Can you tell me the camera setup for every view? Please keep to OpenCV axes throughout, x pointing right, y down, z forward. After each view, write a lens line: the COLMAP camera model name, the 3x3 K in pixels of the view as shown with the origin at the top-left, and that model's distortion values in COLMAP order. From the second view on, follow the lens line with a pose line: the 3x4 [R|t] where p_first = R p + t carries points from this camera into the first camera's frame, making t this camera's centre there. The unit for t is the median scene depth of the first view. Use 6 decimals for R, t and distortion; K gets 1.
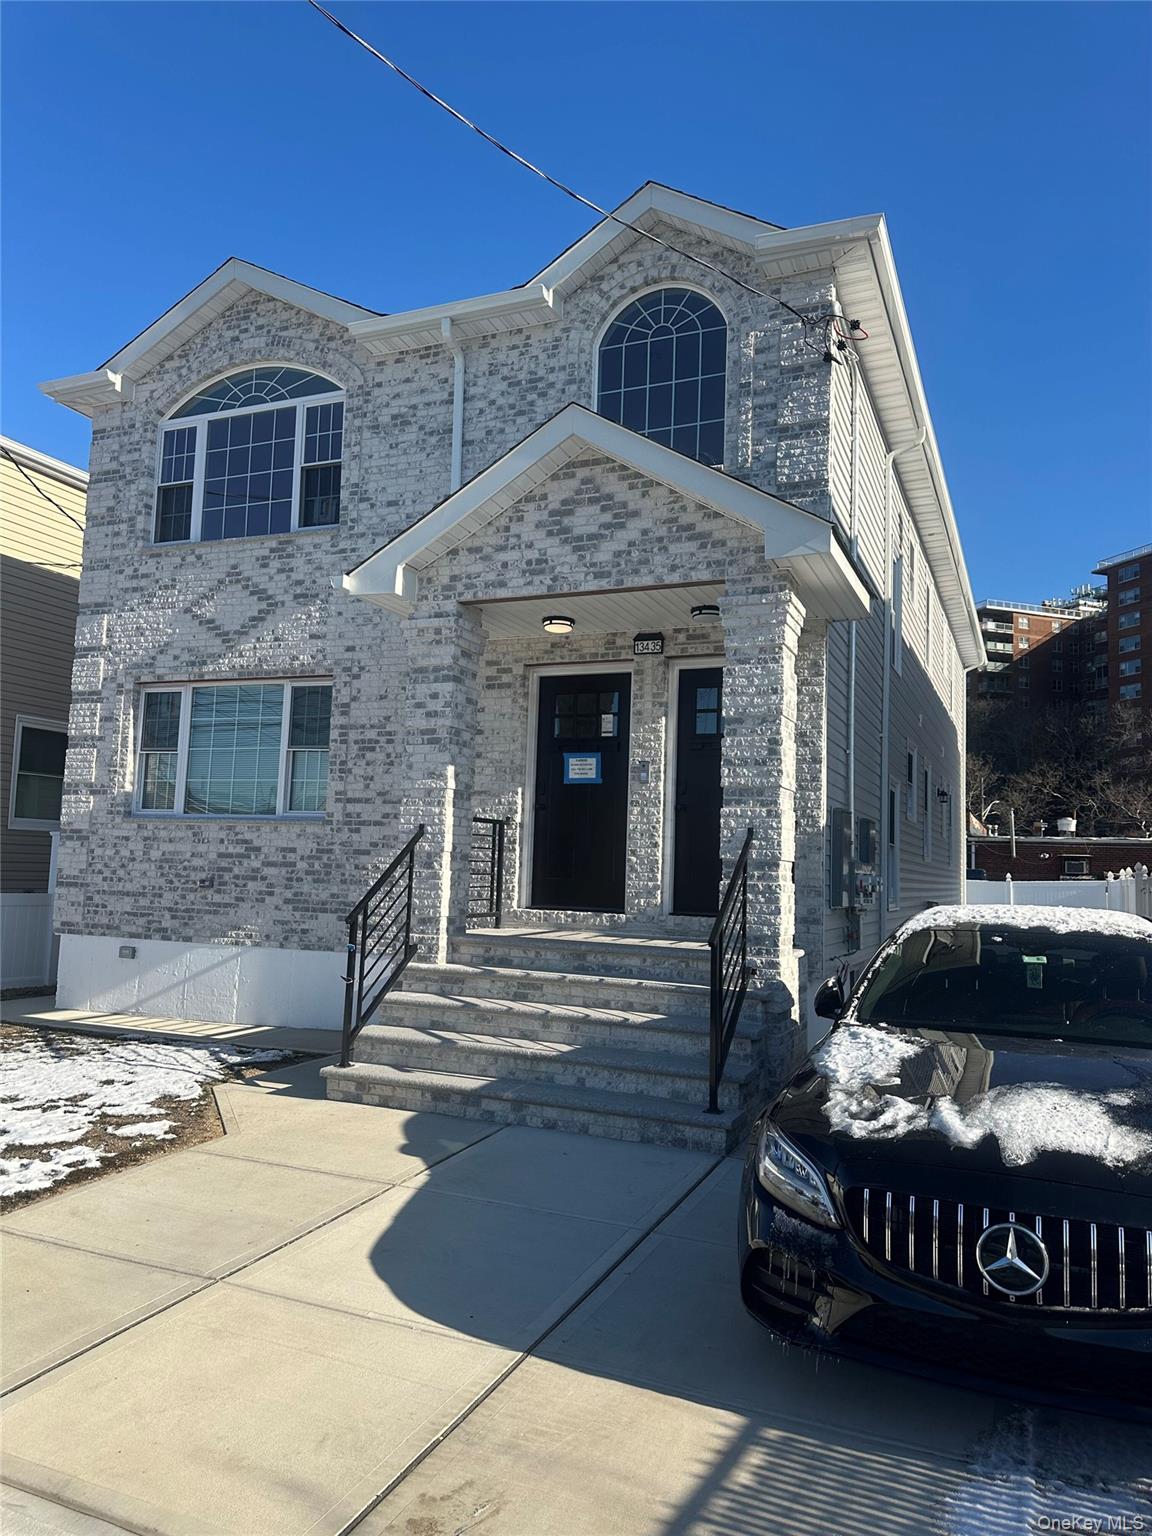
lens RADIAL K [[1066.5, 0, 576.7], [0, 1066.5, 778.5], [0, 0, 1]] dist [0.104576, -0.018440]
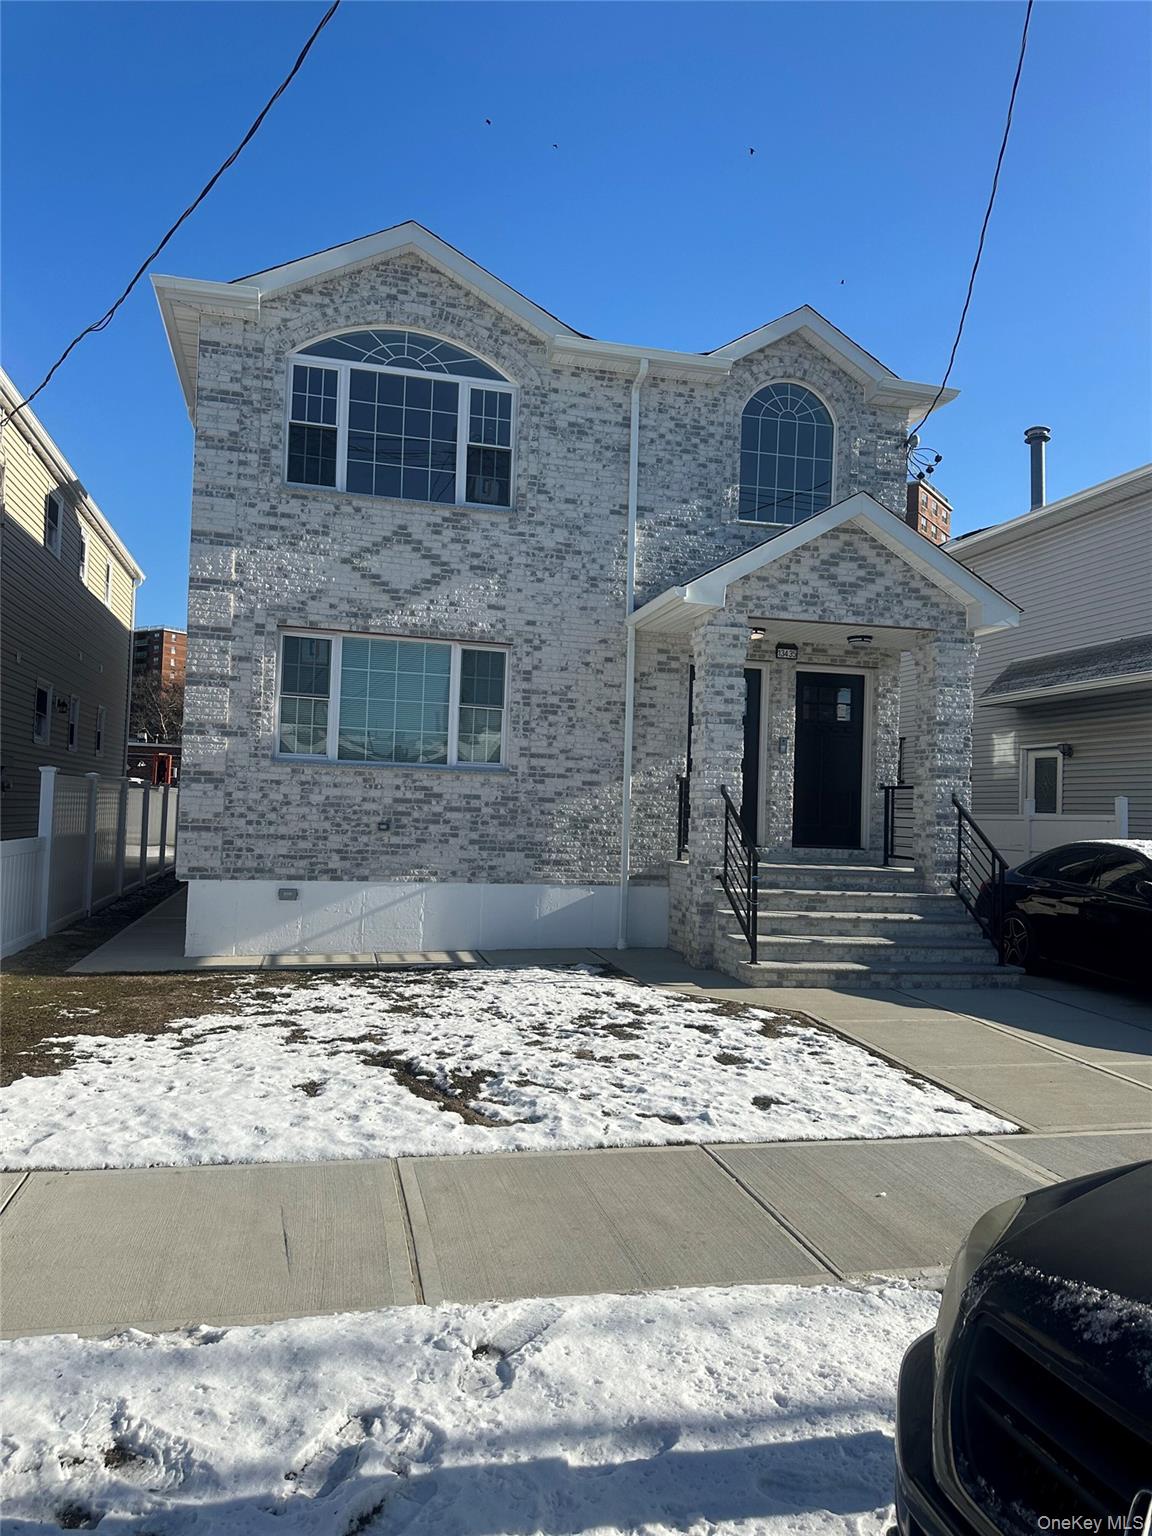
lens RADIAL K [[1066.5, 0, 536.5], [0, 1066.5, 785.9], [0, 0, 1]] dist [0.104576, -0.018440]
pose [[0.795146, 0.005811, 0.606390, -0.907922], [-0.059733, 0.995842, 0.068784, -0.026498], [-0.603469, -0.090914, 0.792187, 0.075272]]
